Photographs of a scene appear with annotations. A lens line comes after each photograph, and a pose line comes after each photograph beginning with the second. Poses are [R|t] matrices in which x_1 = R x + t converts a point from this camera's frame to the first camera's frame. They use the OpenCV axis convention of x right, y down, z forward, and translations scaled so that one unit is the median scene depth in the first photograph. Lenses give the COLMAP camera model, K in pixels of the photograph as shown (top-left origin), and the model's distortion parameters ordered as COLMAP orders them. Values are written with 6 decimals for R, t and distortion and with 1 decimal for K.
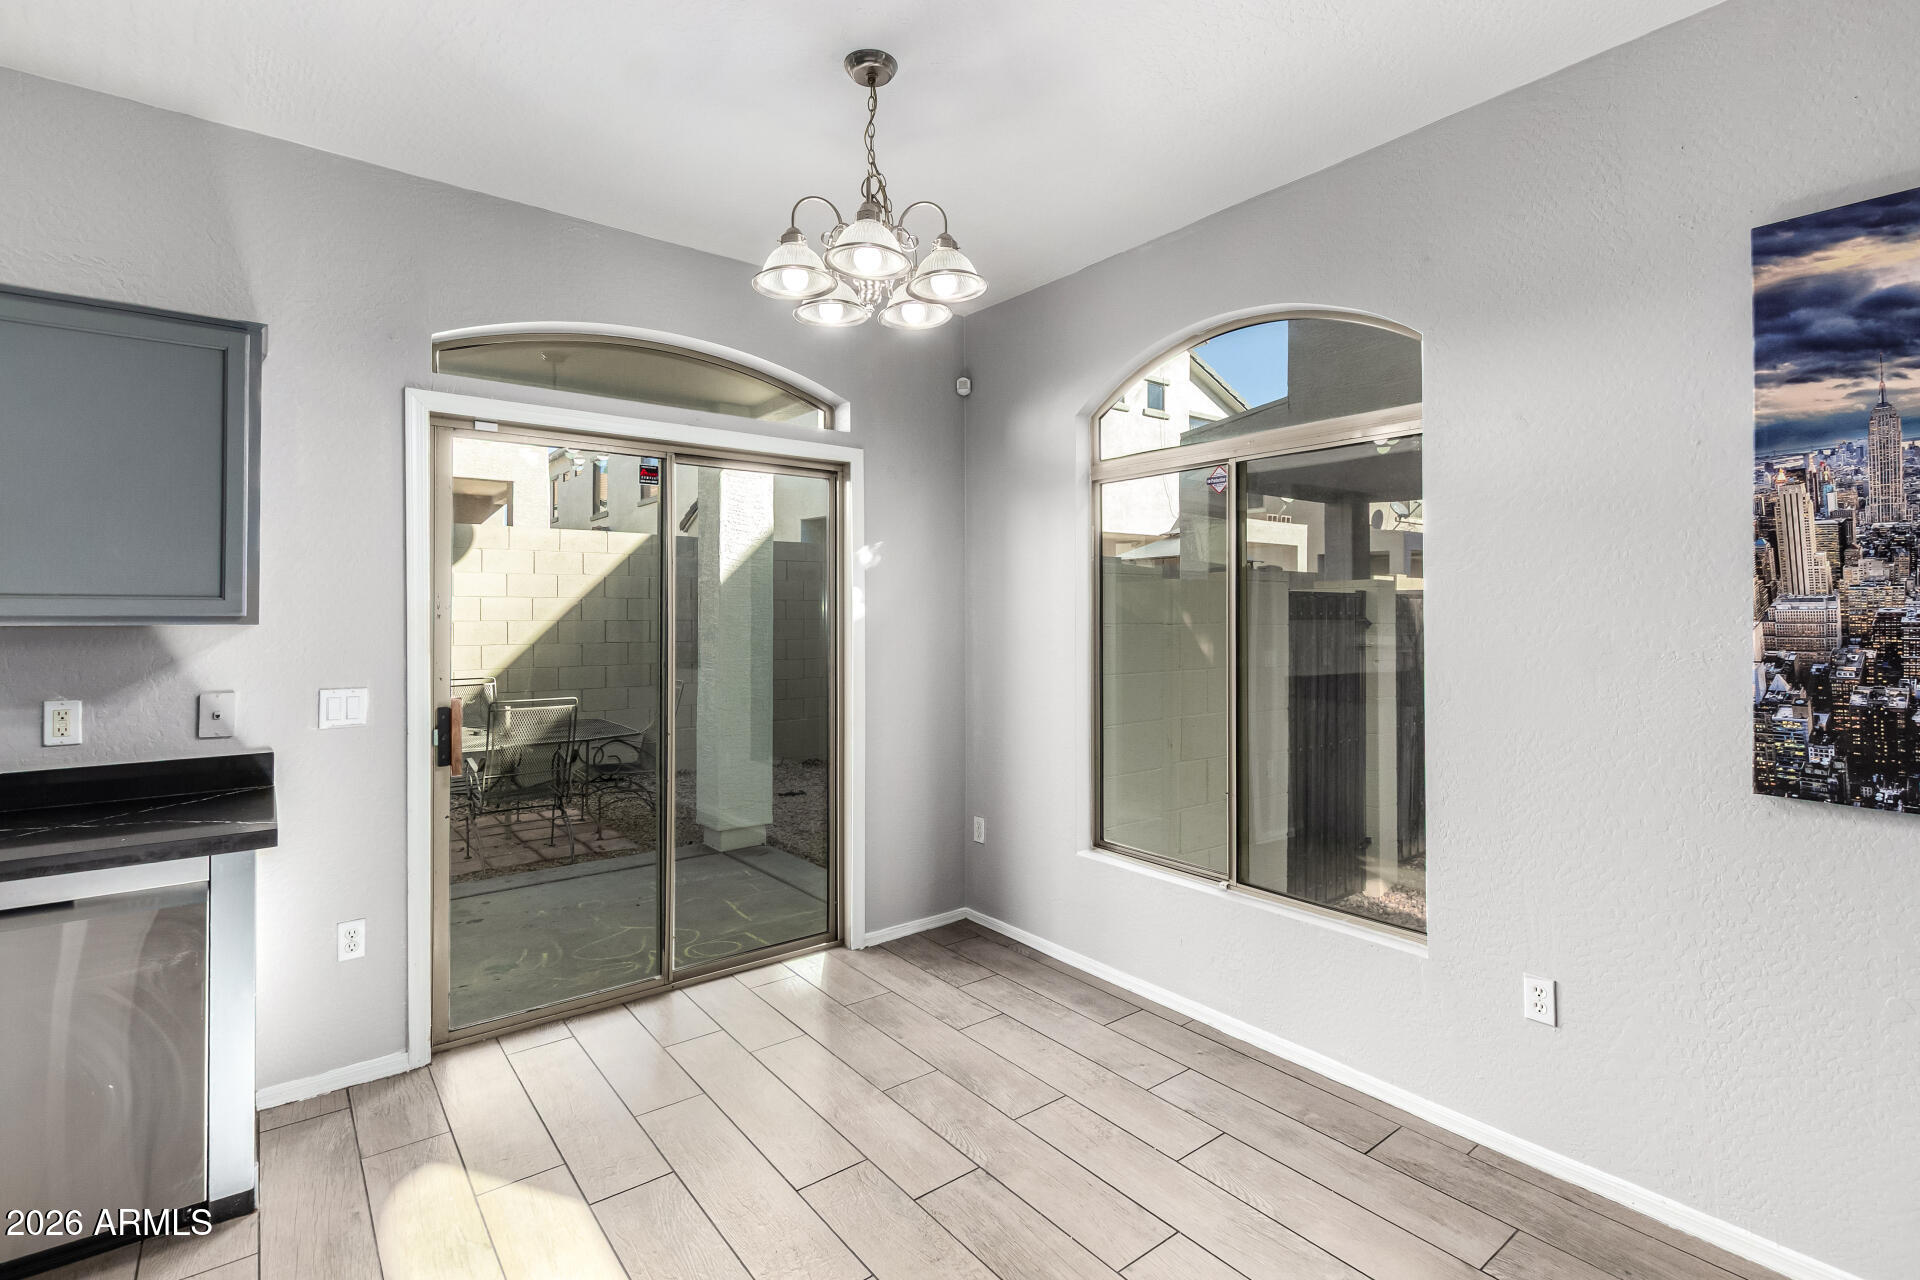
lens RADIAL K [[883.7, 0, 970.7], [0, 883.7, 605.7], [0, 0, 1]] dist [-0.001047, -0.001216]
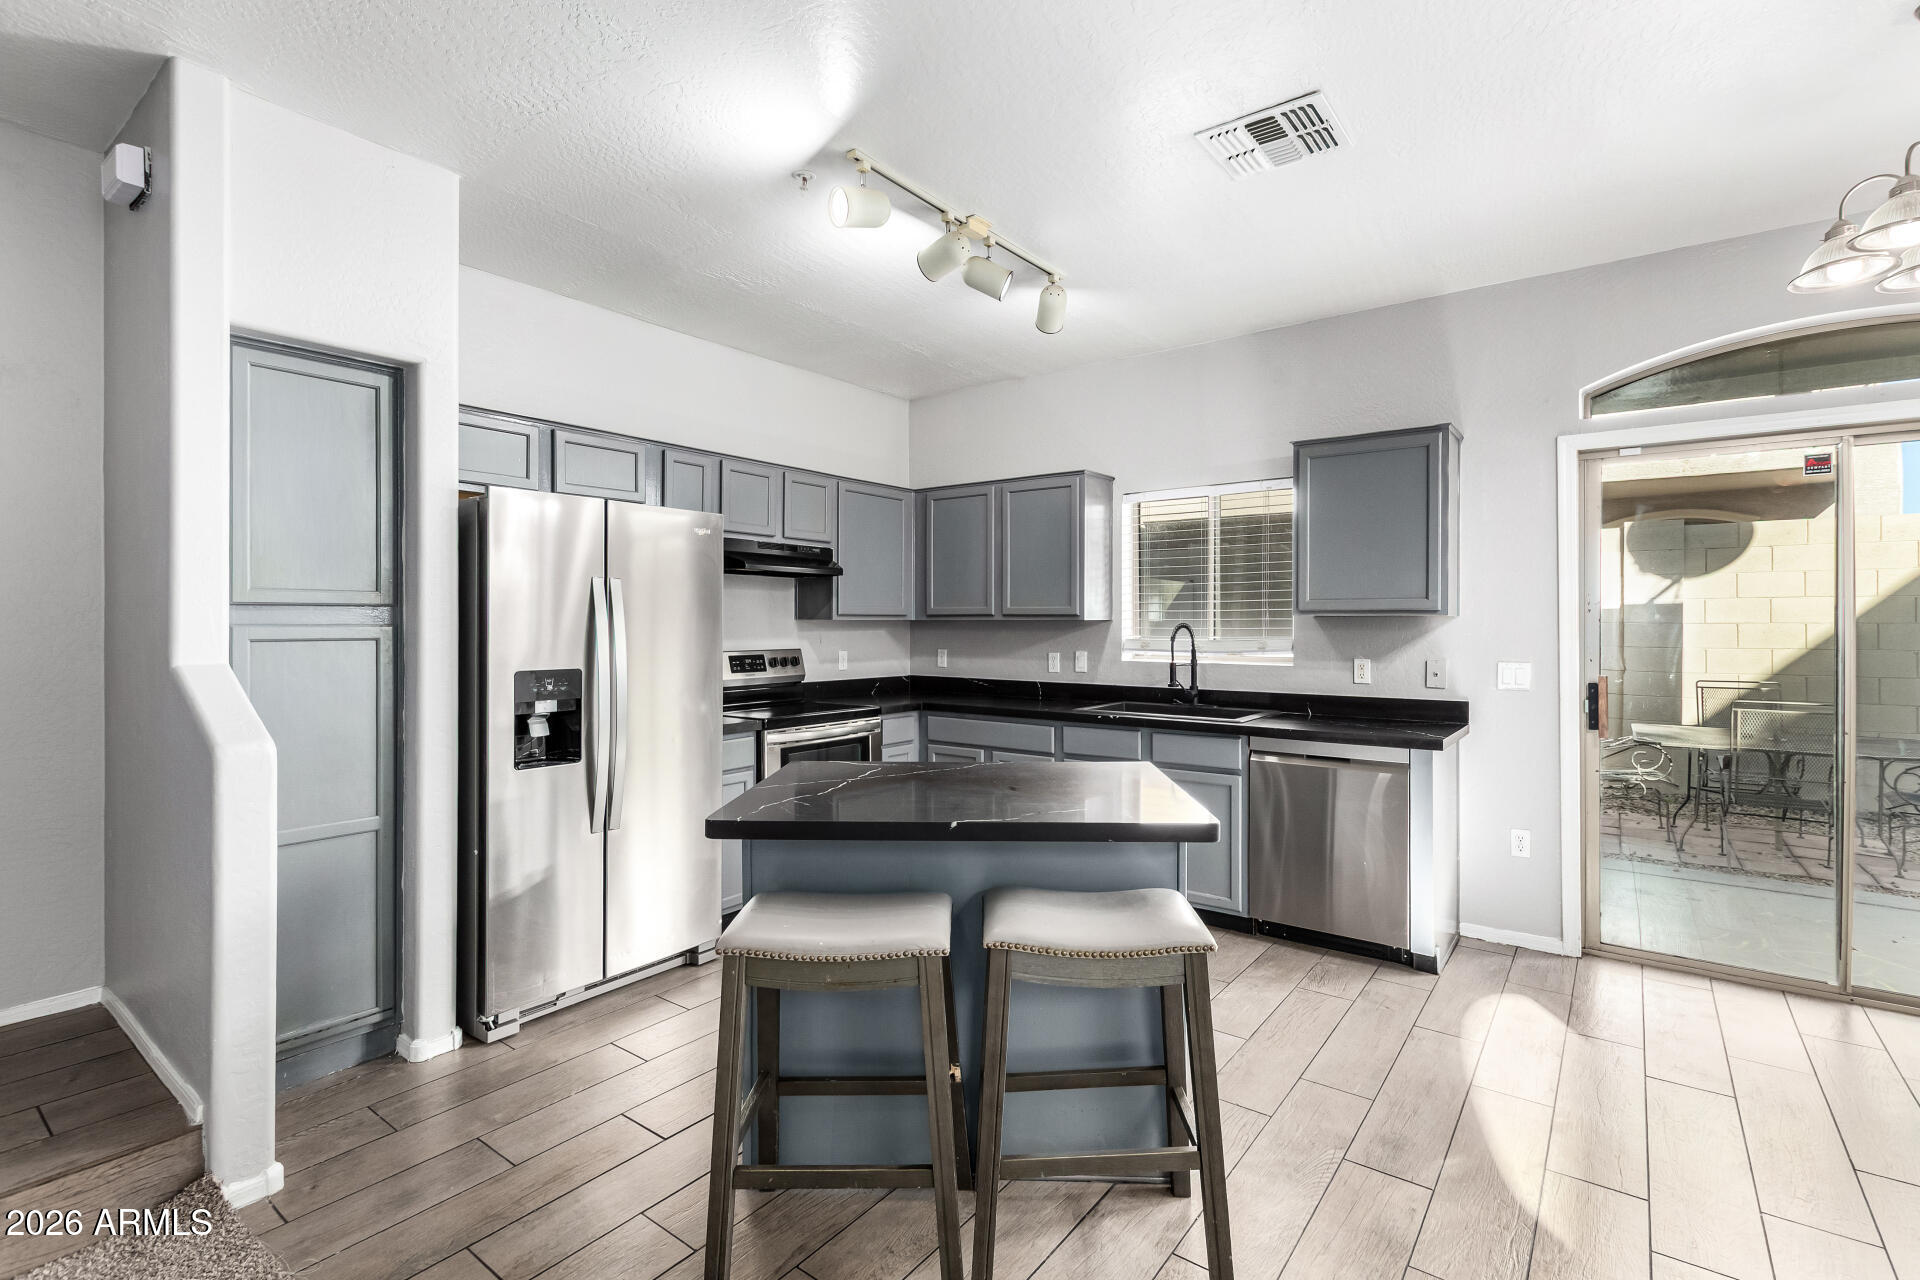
lens RADIAL K [[883.7, 0, 967.3], [0, 883.7, 624.1], [0, 0, 1]] dist [-0.001047, -0.001216]
pose [[0.248664, 0.000832, -0.968589, 0.430187], [0.011139, 0.999931, 0.003718, 0.018029], [0.968526, -0.011713, 0.248638, -0.188187]]
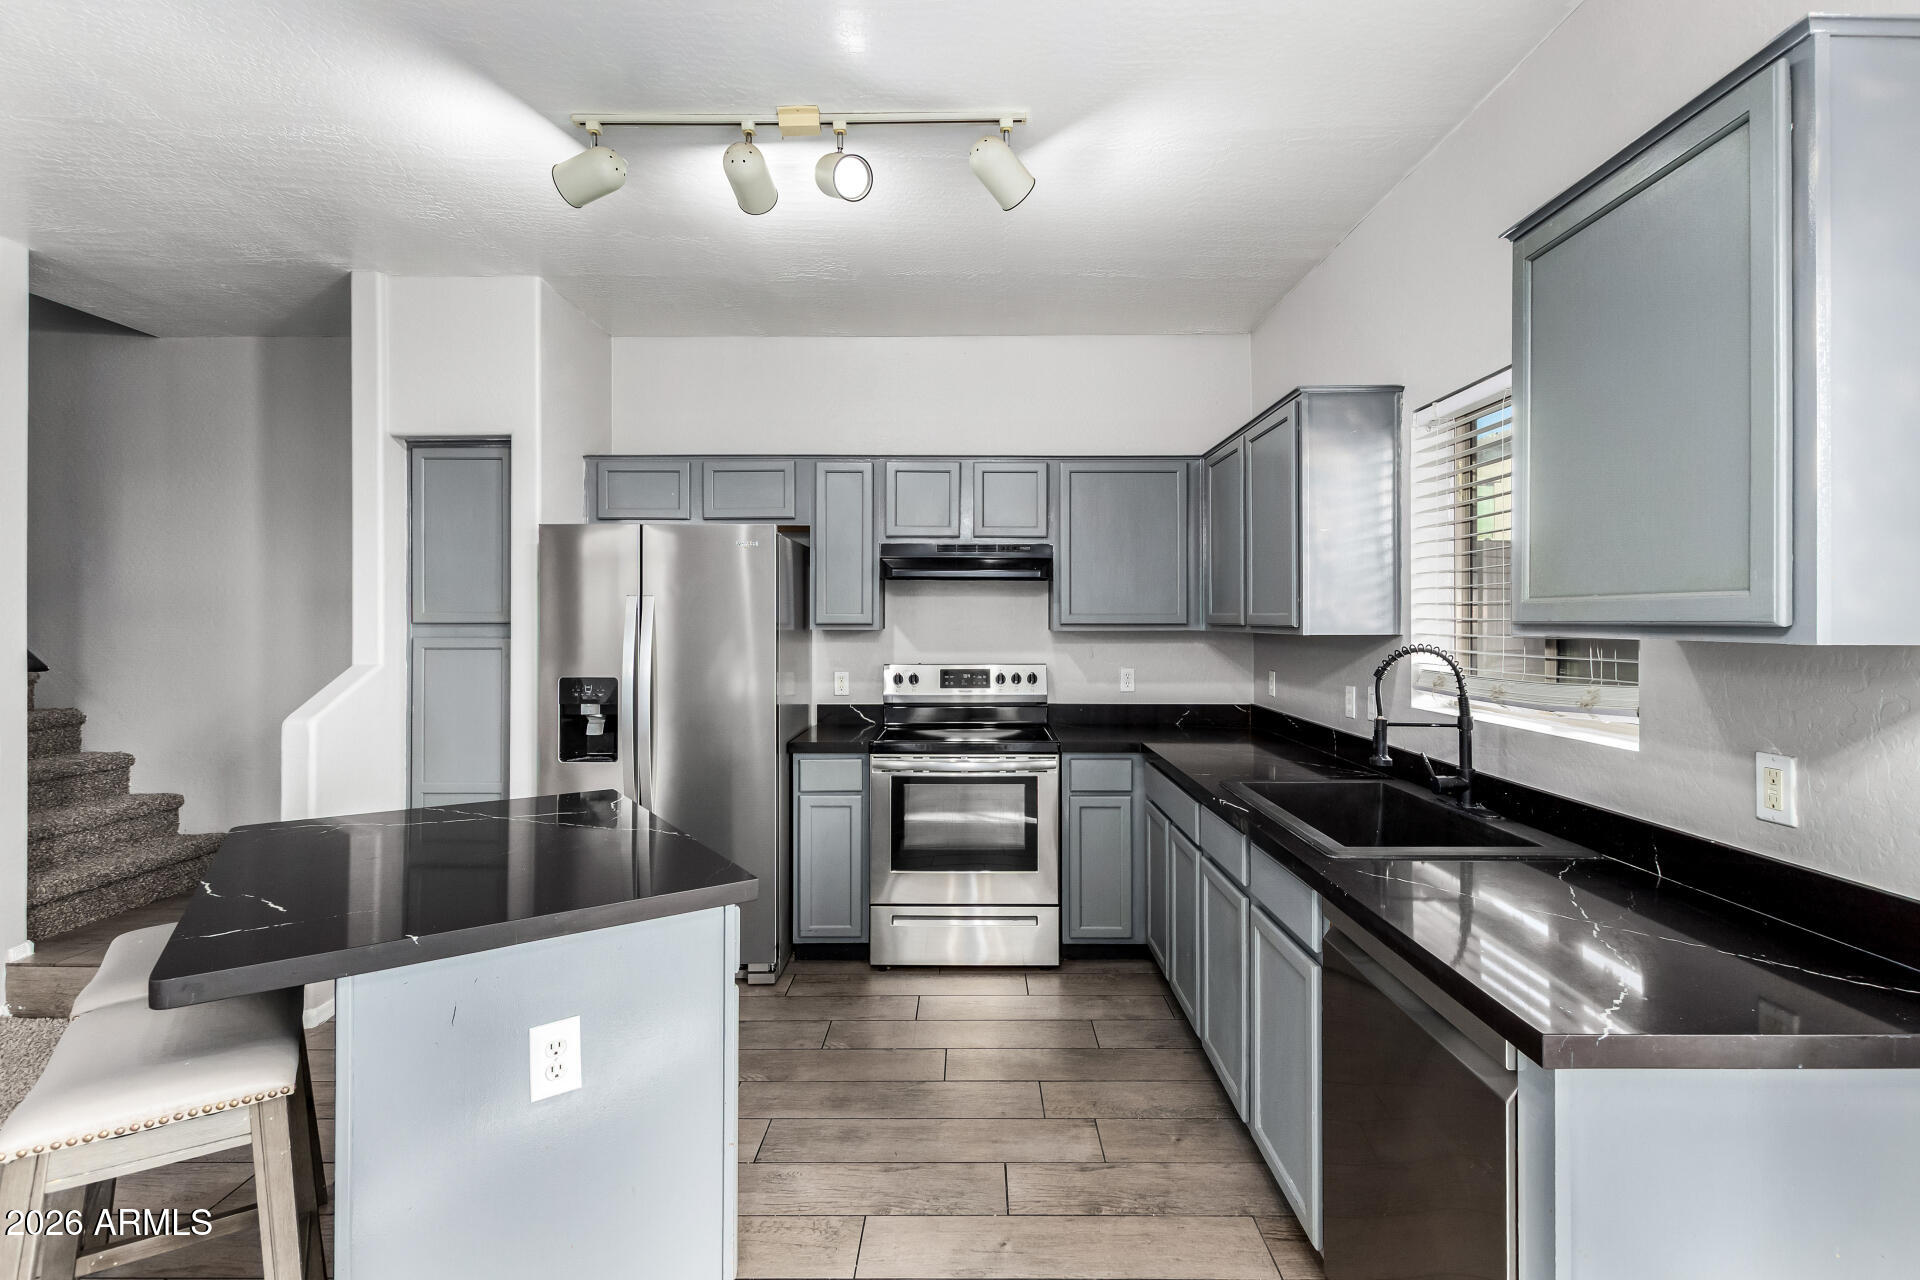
lens RADIAL K [[883.7, 0, 957.2], [0, 883.7, 619.1], [0, 0, 1]] dist [-0.001047, -0.001216]
pose [[-0.629691, -0.001205, -0.776845, -0.115491], [0.009790, 0.999907, -0.009487, 0.006067], [0.776784, -0.013579, -0.629621, 0.796181]]
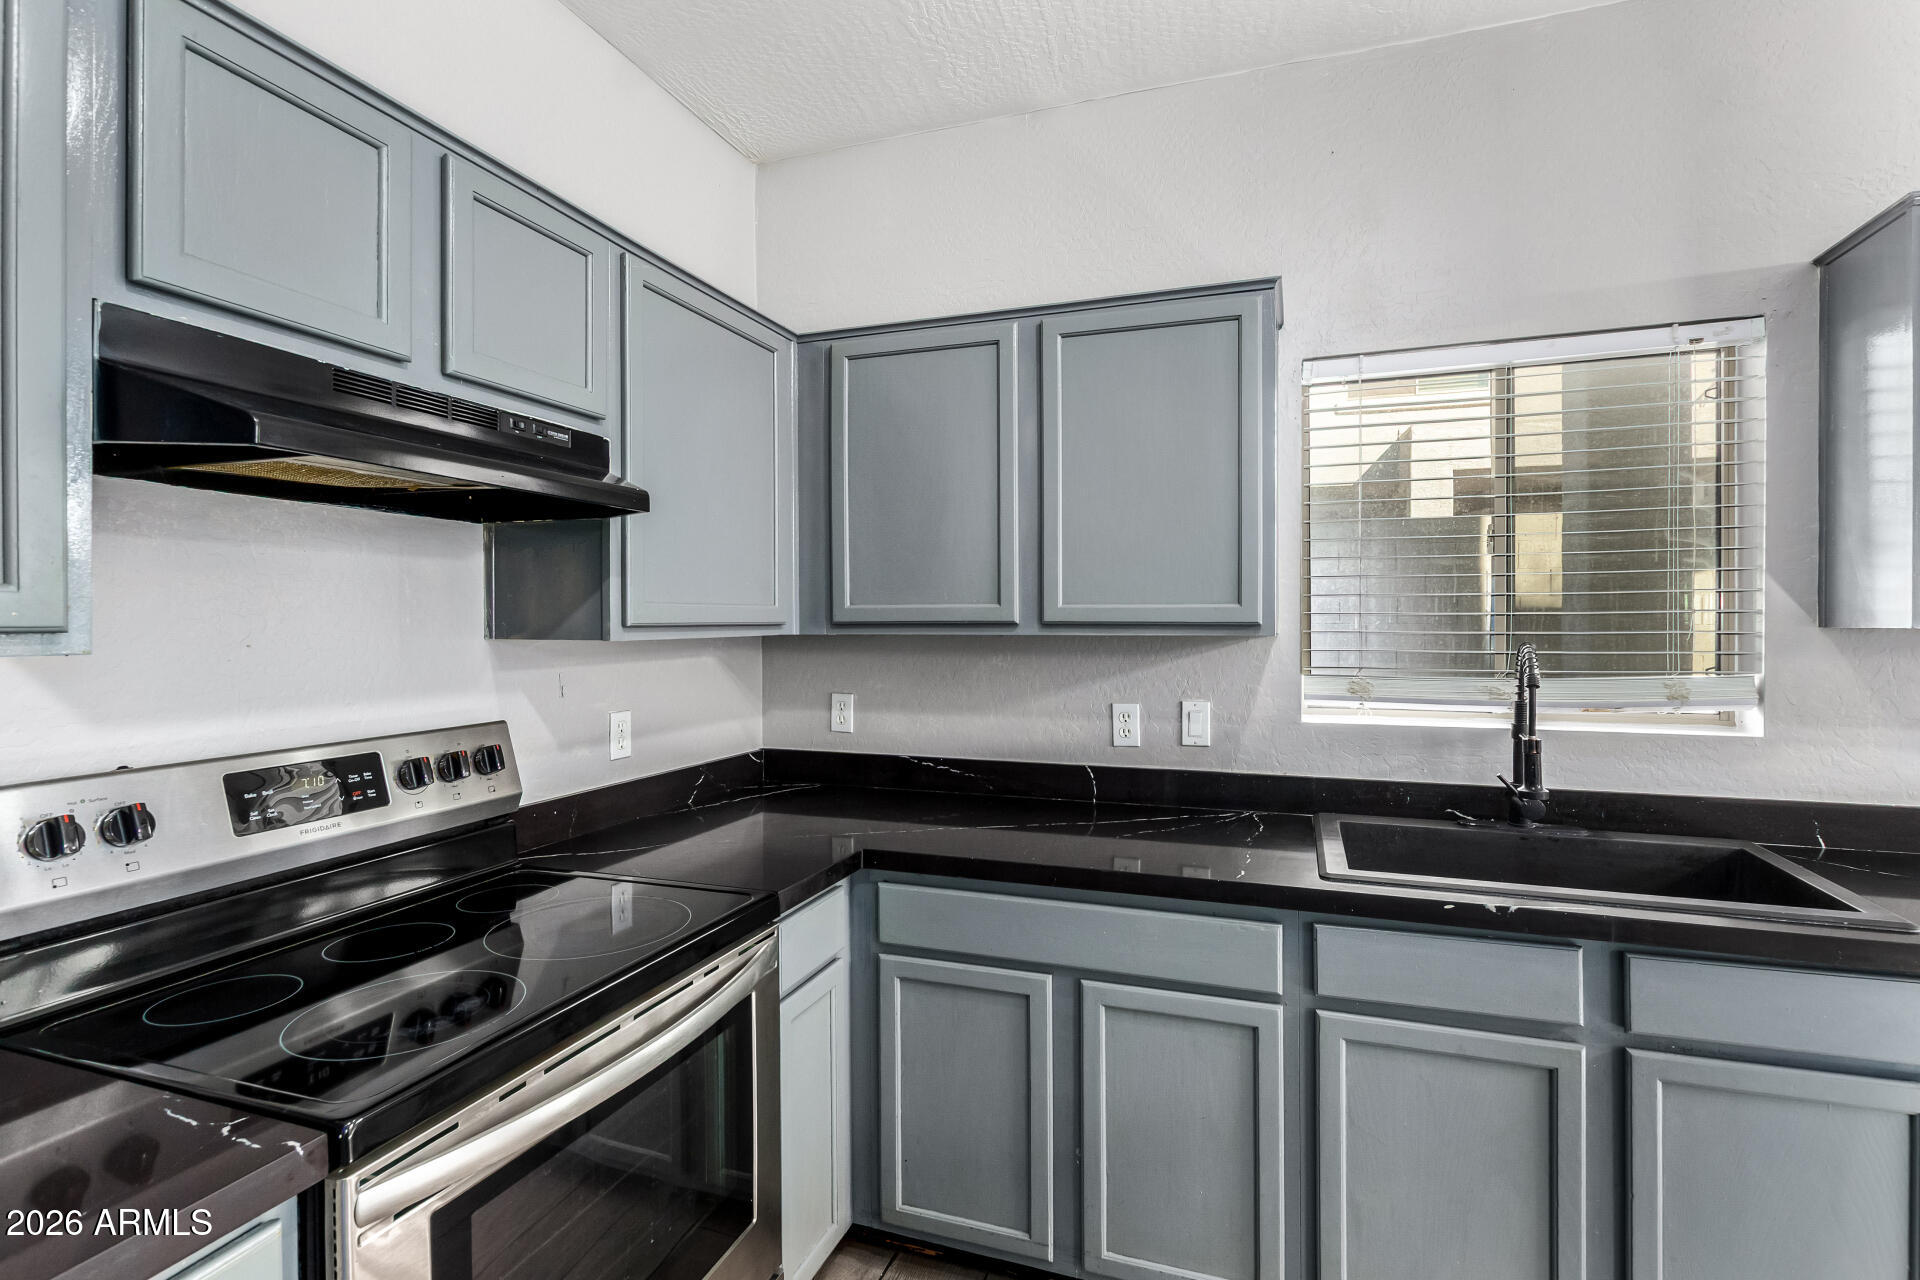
lens RADIAL K [[883.7, 0, 1012.1], [0, 883.7, 632.5], [0, 0, 1]] dist [-0.001047, -0.001216]
pose [[0.568221, 0.009530, -0.822821, -0.682721], [0.011564, 0.999742, 0.019565, -0.000931], [0.822795, -0.020632, 0.567964, -0.129499]]
